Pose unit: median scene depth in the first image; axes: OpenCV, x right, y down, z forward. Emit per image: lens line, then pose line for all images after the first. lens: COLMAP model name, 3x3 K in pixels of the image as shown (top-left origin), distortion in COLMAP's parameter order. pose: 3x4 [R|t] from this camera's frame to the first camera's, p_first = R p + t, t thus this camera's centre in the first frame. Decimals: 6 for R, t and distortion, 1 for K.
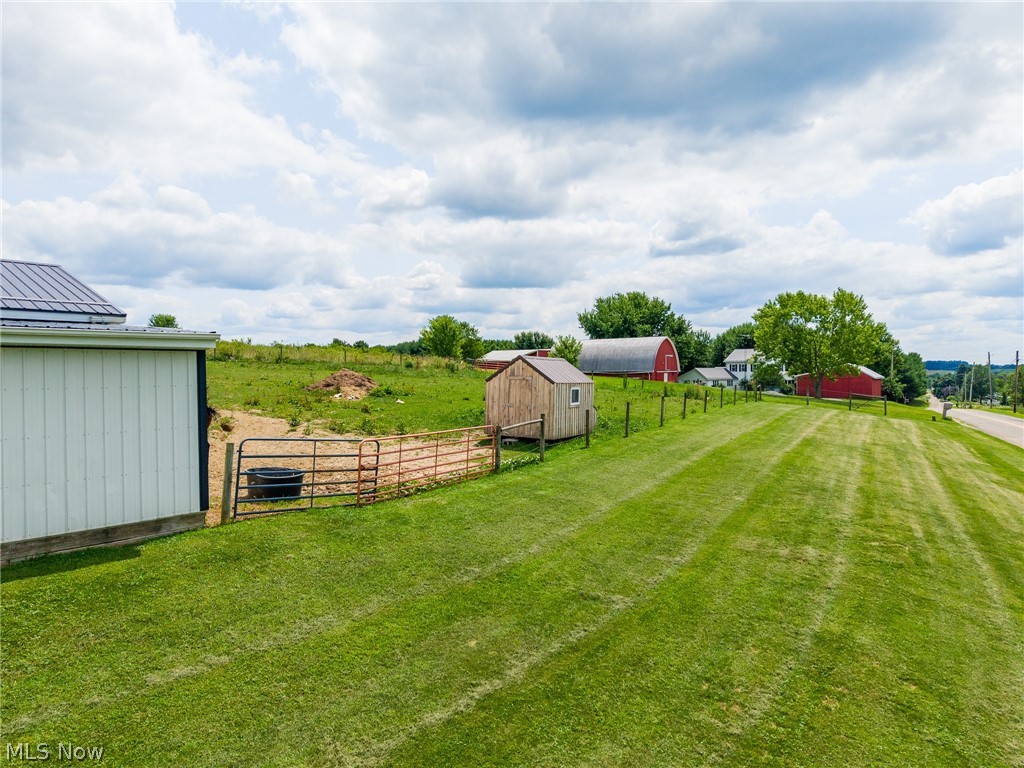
lens RADIAL K [[688.4, 0, 507.9], [0, 688.4, 383.8], [0, 0, 1]] dist [0.009060, -0.002122]
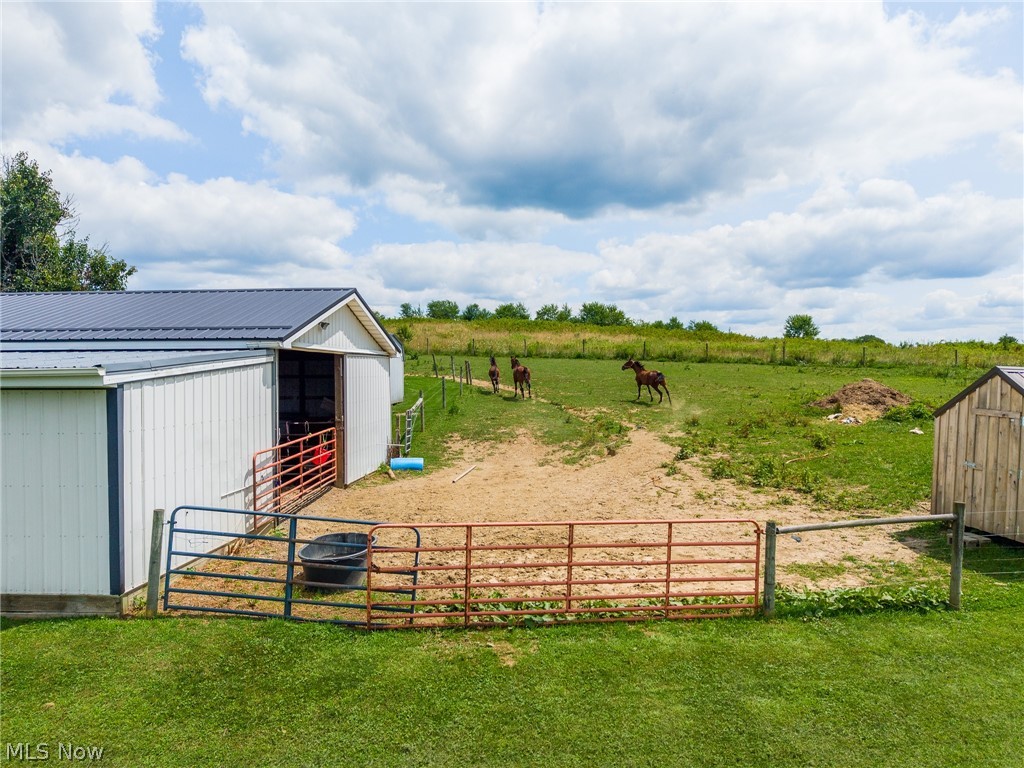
lens RADIAL K [[681.7, 0, 536.3], [0, 681.7, 391.2], [0, 0, 1]] dist [0.006281, -0.003959]
pose [[0.592374, 0.023039, -0.805333, 0.200704], [-0.010182, 0.999725, 0.021111, -0.029130], [0.805598, -0.004306, 0.592446, 0.412091]]
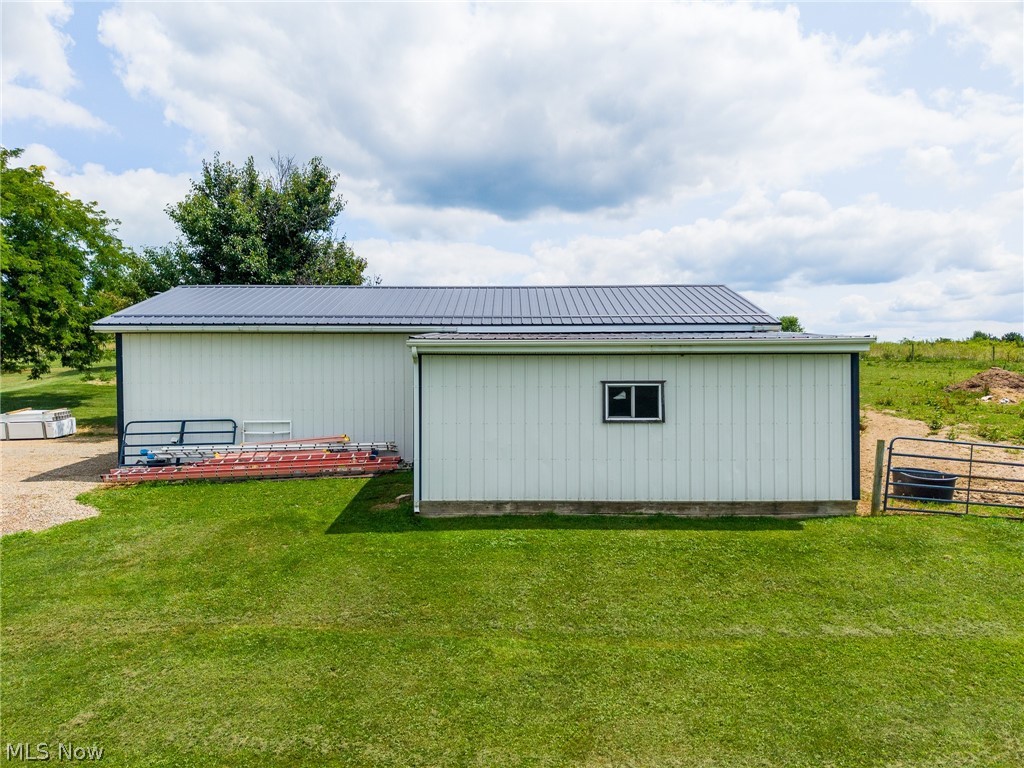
lens RADIAL K [[688.4, 0, 507.9], [0, 688.4, 383.8], [0, 0, 1]] dist [0.009060, -0.002122]
pose [[0.667828, 0.012717, -0.744207, 0.001125], [-0.011045, 0.999913, 0.007176, -0.000809], [0.744234, 0.003428, 0.667911, -0.062681]]
